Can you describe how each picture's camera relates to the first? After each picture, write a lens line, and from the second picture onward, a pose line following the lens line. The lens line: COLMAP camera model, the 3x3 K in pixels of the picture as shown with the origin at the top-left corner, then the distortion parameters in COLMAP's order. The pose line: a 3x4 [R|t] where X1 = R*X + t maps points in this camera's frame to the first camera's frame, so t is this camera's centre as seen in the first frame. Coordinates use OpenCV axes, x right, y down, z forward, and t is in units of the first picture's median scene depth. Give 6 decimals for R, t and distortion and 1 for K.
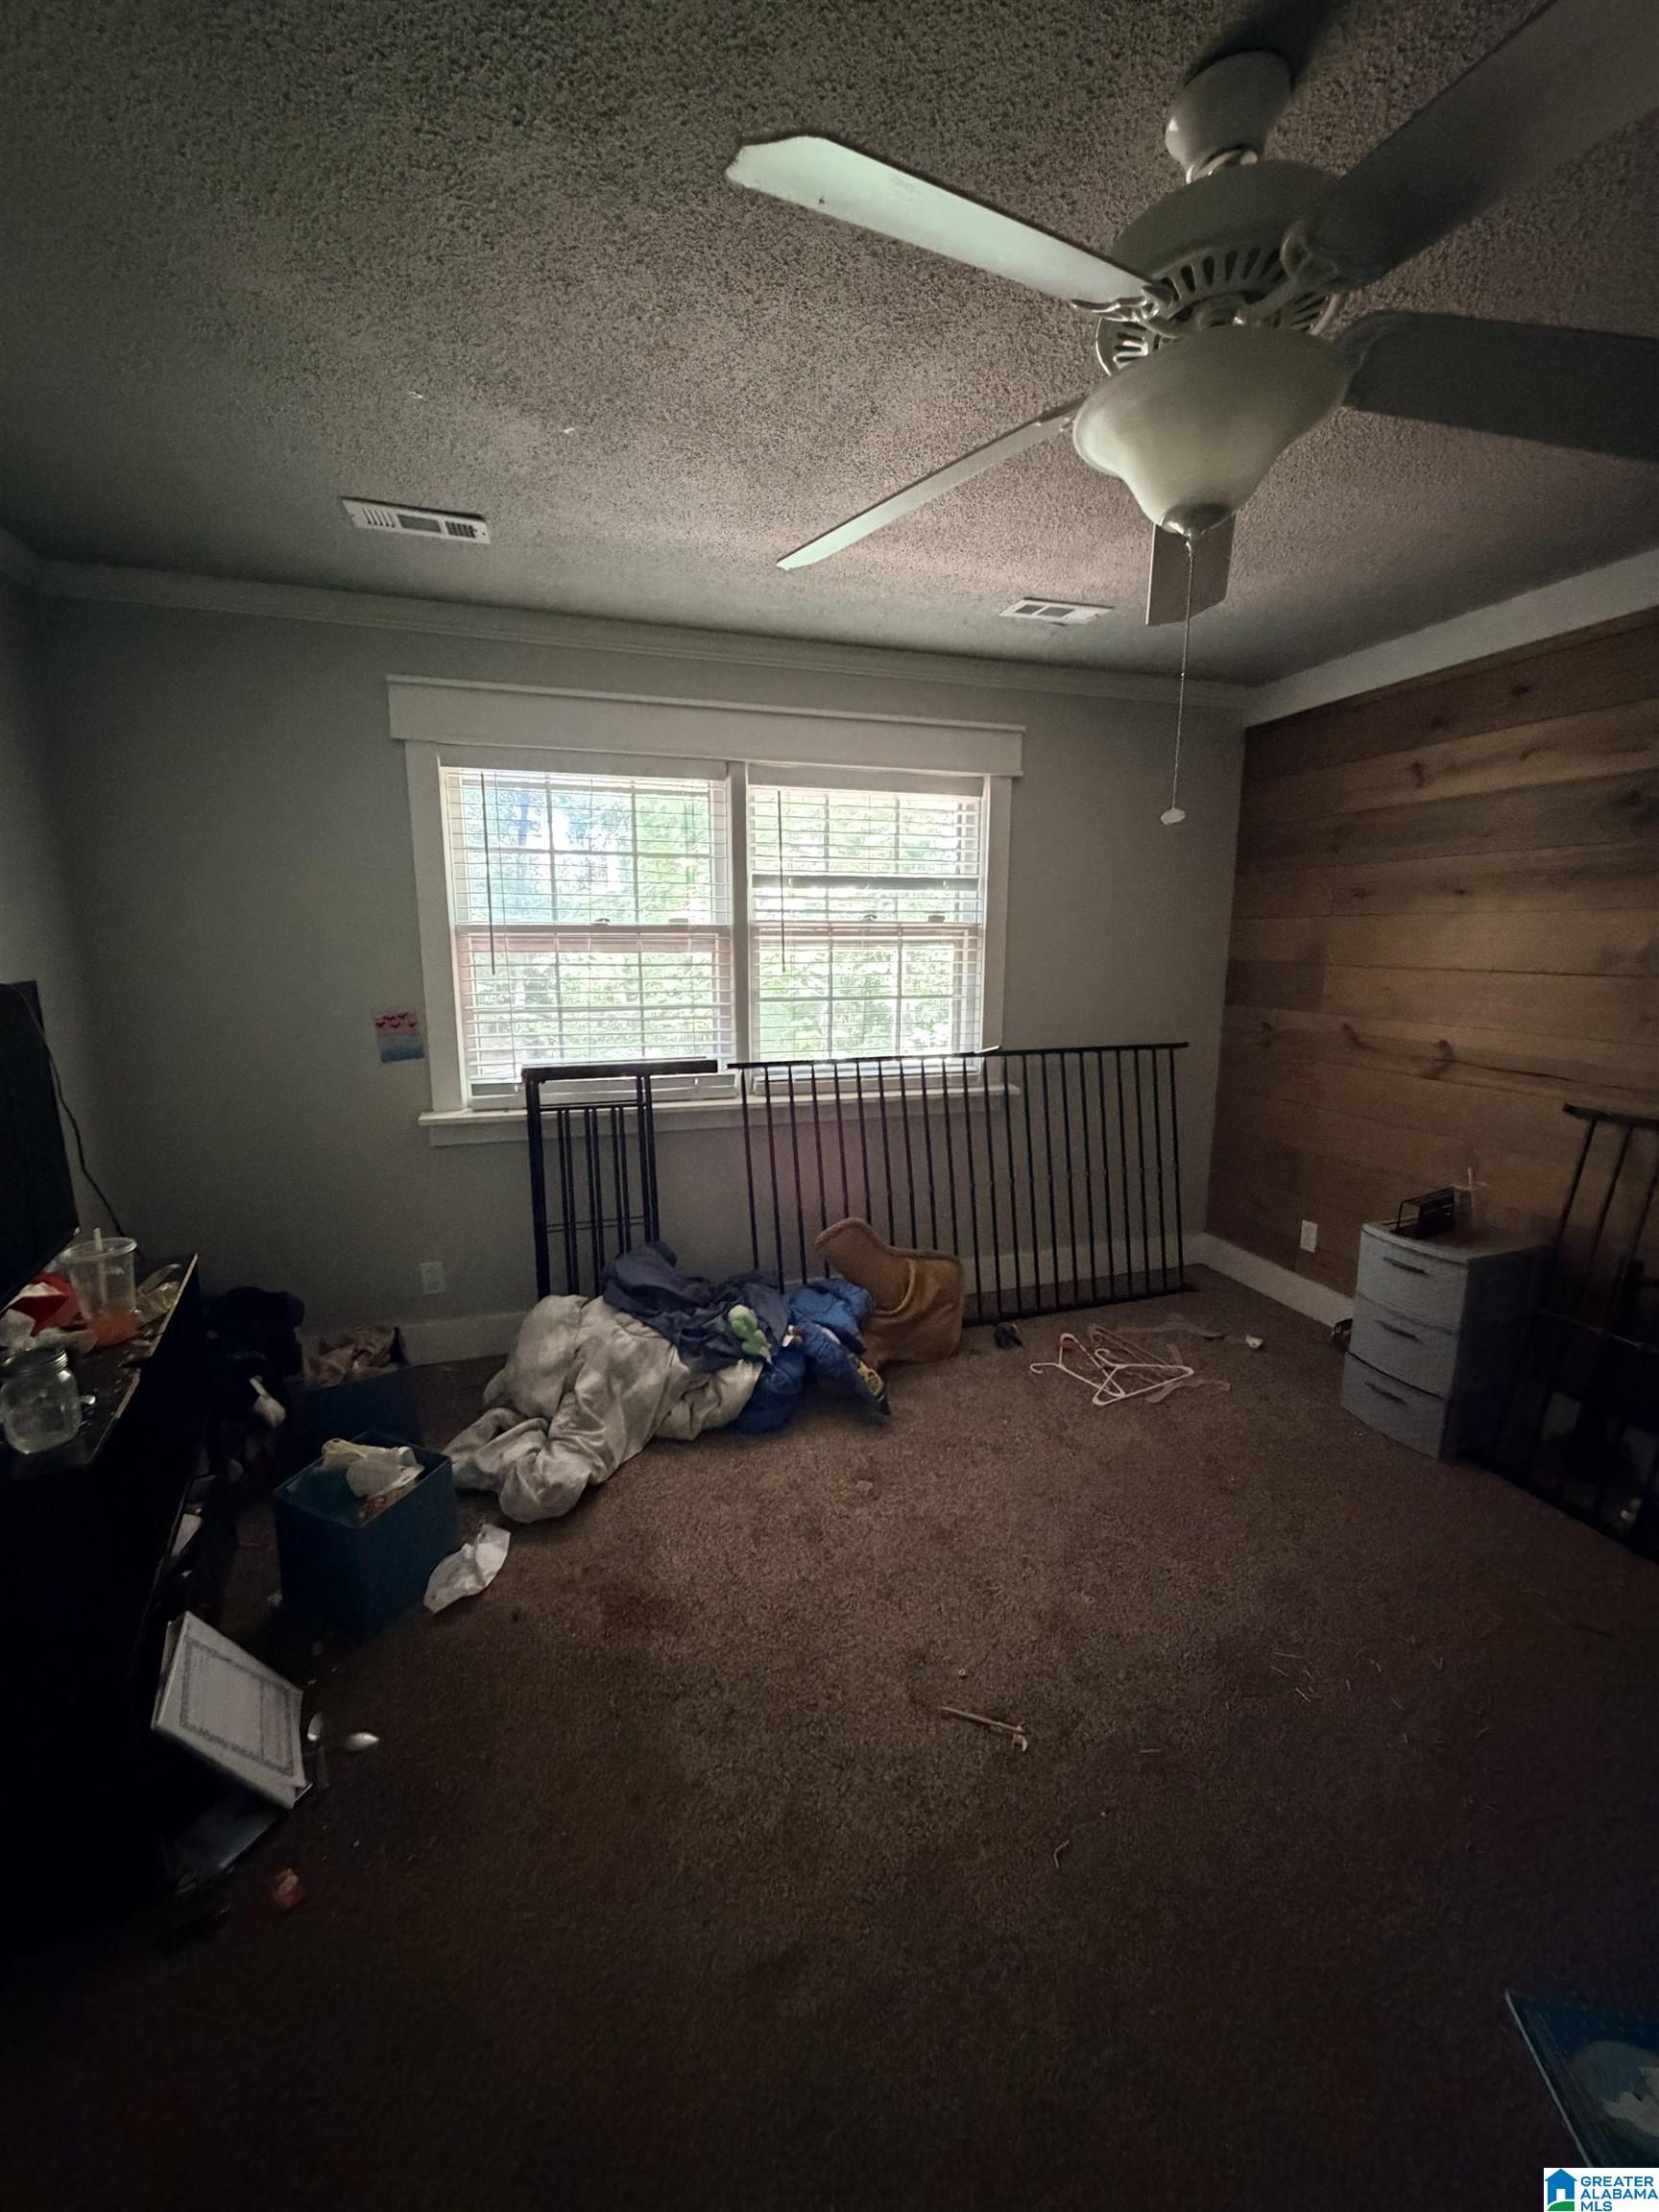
lens RADIAL K [[881.5, 0, 826.7], [0, 881.5, 1097.4], [0, 0, 1]] dist [-0.002700, 0.000523]
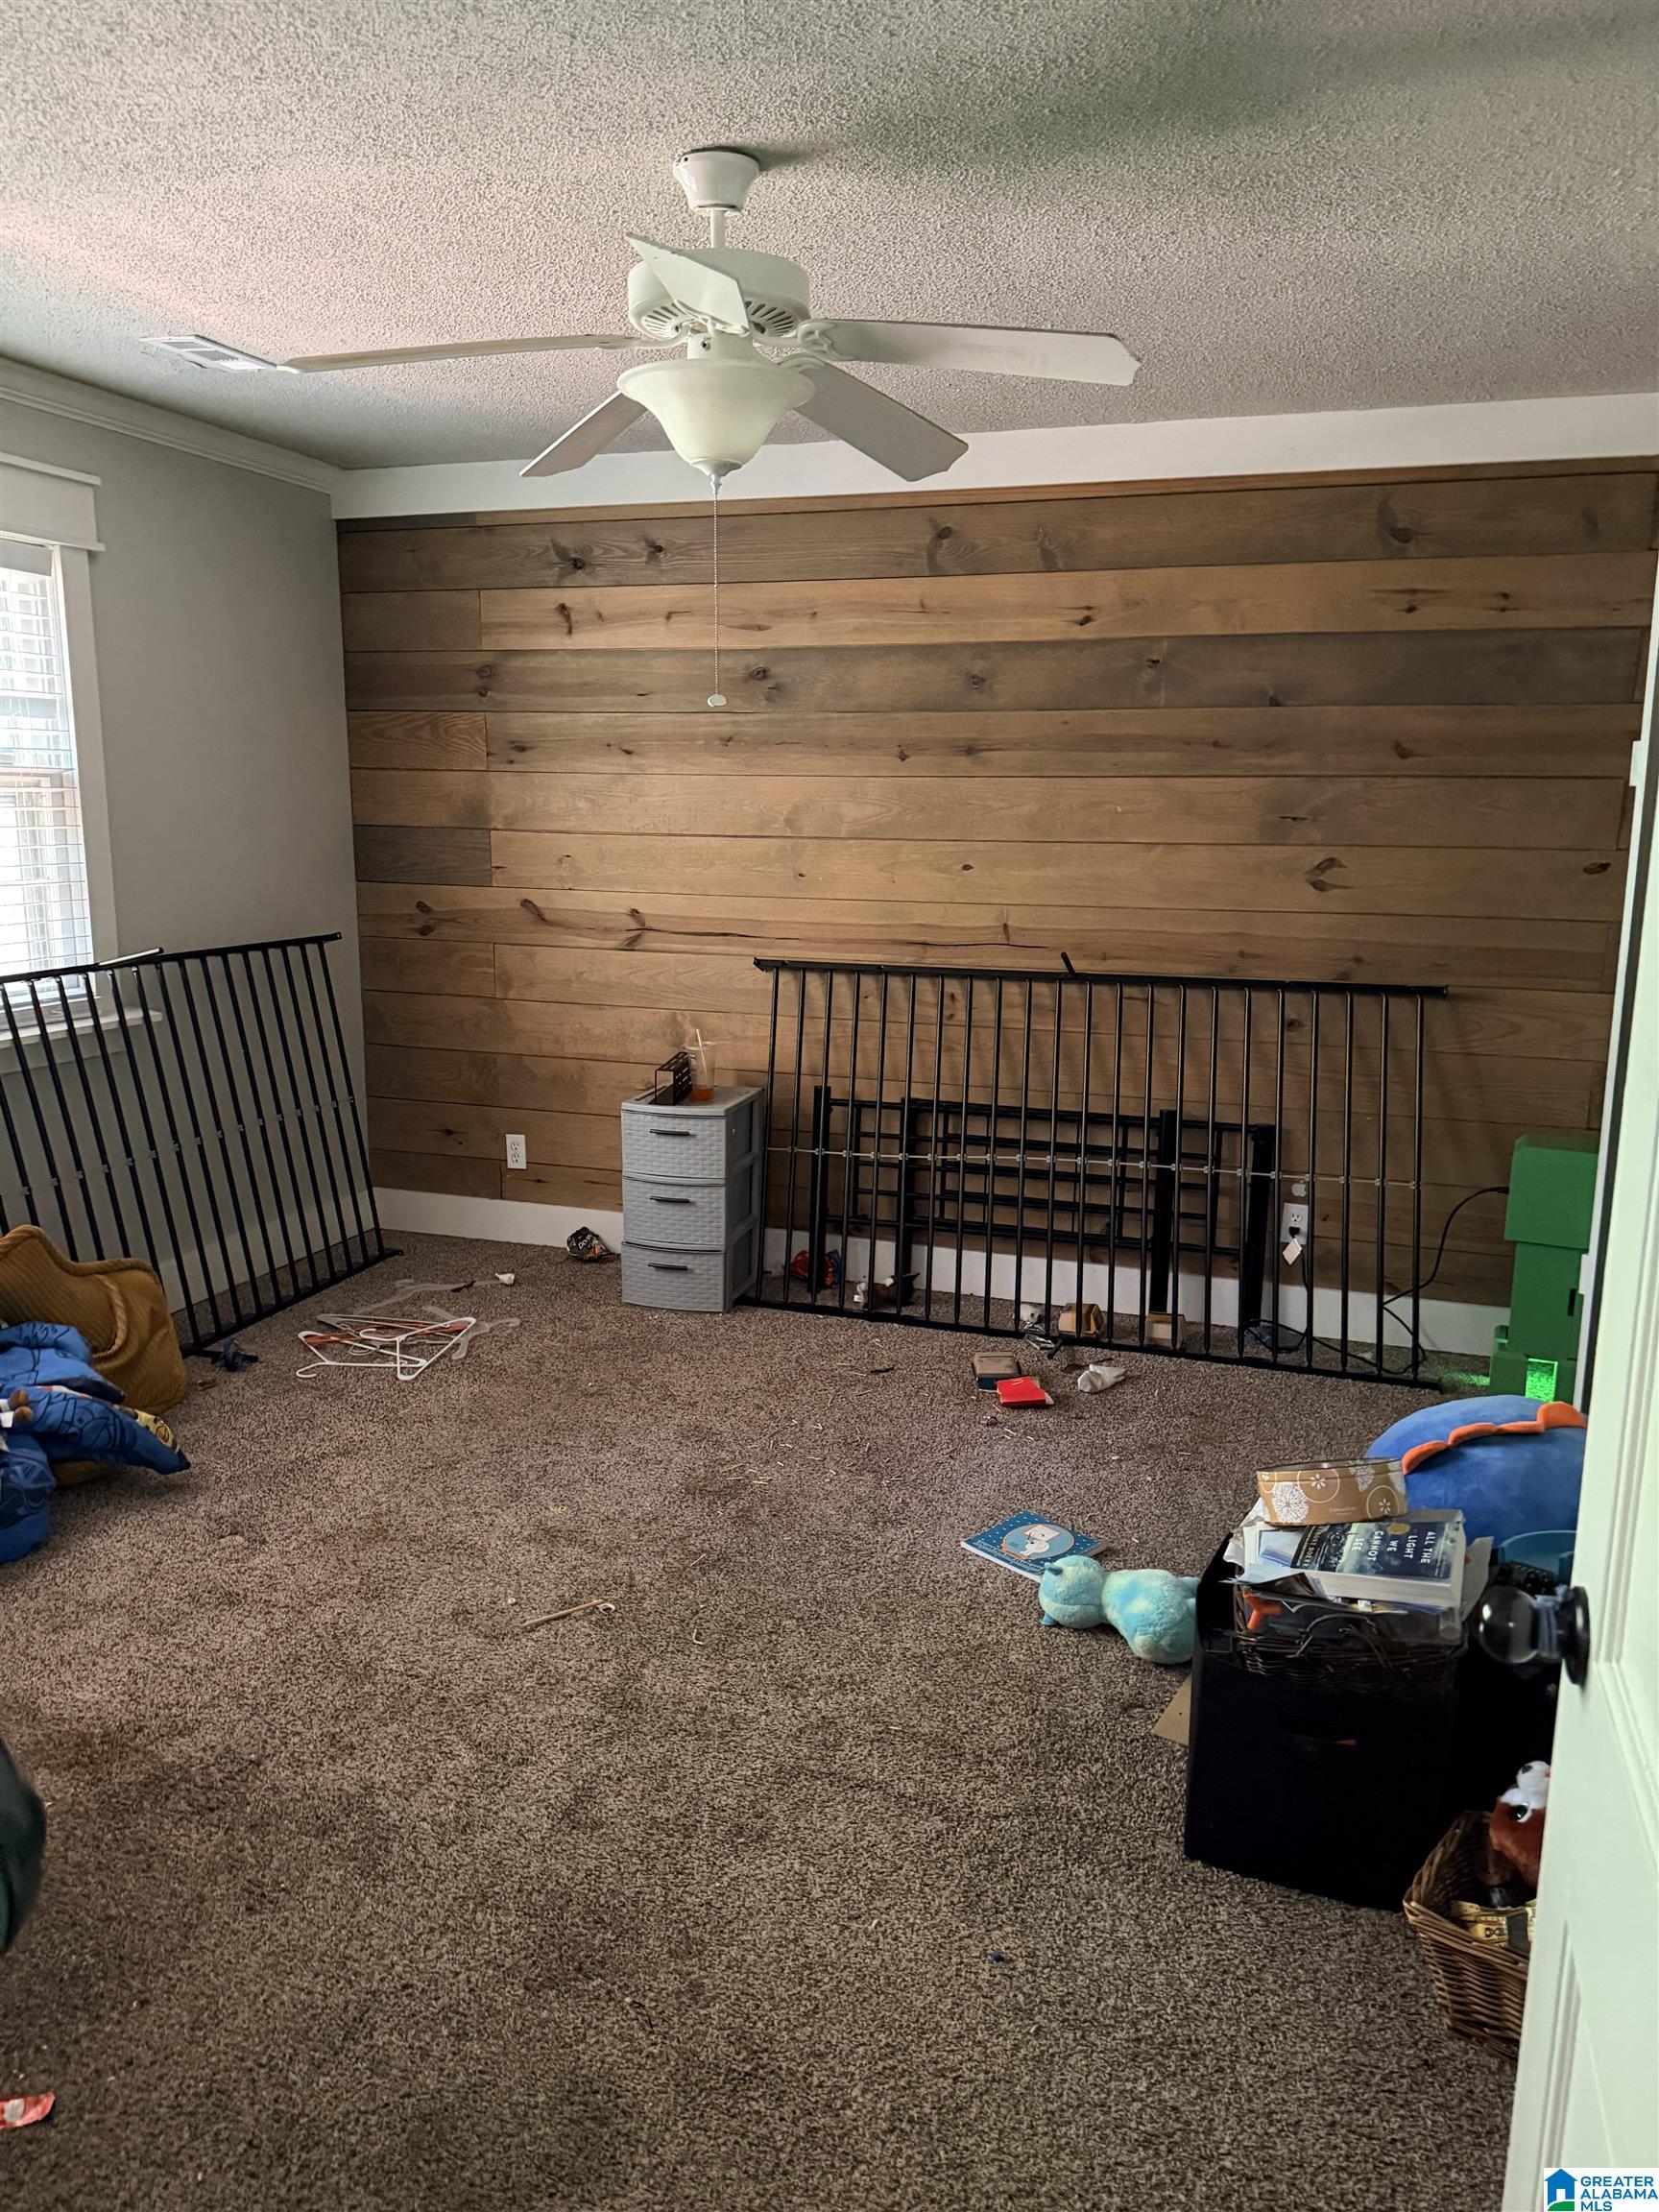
lens RADIAL K [[1501.3, 0, 829.5], [0, 1501.3, 1106.0], [0, 0, 1]] dist [0.097202, -0.147388]
pose [[0.595990, -0.151669, 0.788538, -0.456858], [0.132661, 0.987104, 0.089594, 0.026174], [-0.791957, 0.051212, 0.608425, -0.140231]]
